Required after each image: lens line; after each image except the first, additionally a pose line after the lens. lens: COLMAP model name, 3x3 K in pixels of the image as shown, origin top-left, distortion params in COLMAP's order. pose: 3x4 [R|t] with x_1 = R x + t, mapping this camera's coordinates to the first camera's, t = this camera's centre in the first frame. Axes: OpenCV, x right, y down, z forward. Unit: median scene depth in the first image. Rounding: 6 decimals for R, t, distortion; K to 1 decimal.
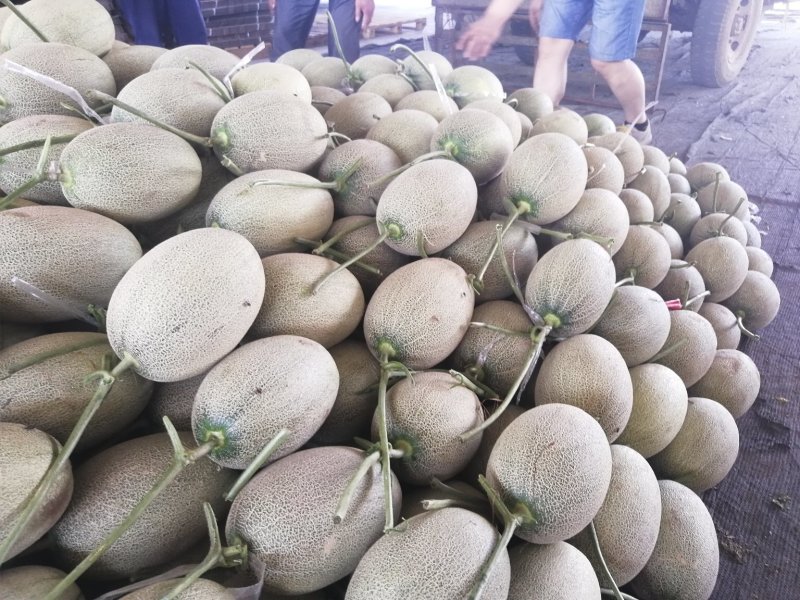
lens RADIAL K [[627.5, 0, 402.1], [0, 627.5, 298.0], [0, 0, 1]] dist [-0.012458, 0.035739]
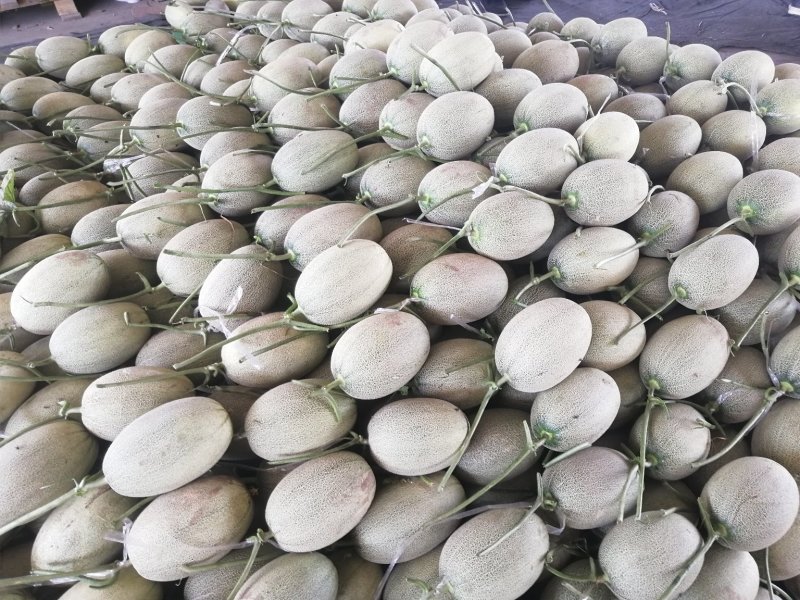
lens RADIAL K [[627.5, 0, 402.1], [0, 627.5, 298.0], [0, 0, 1]] dist [-0.012458, 0.035739]
pose [[0.928293, 0.255766, -0.269918, -0.238218], [-0.169607, 0.937206, 0.304759, -0.474768], [0.330915, -0.237125, 0.913382, -0.502440]]
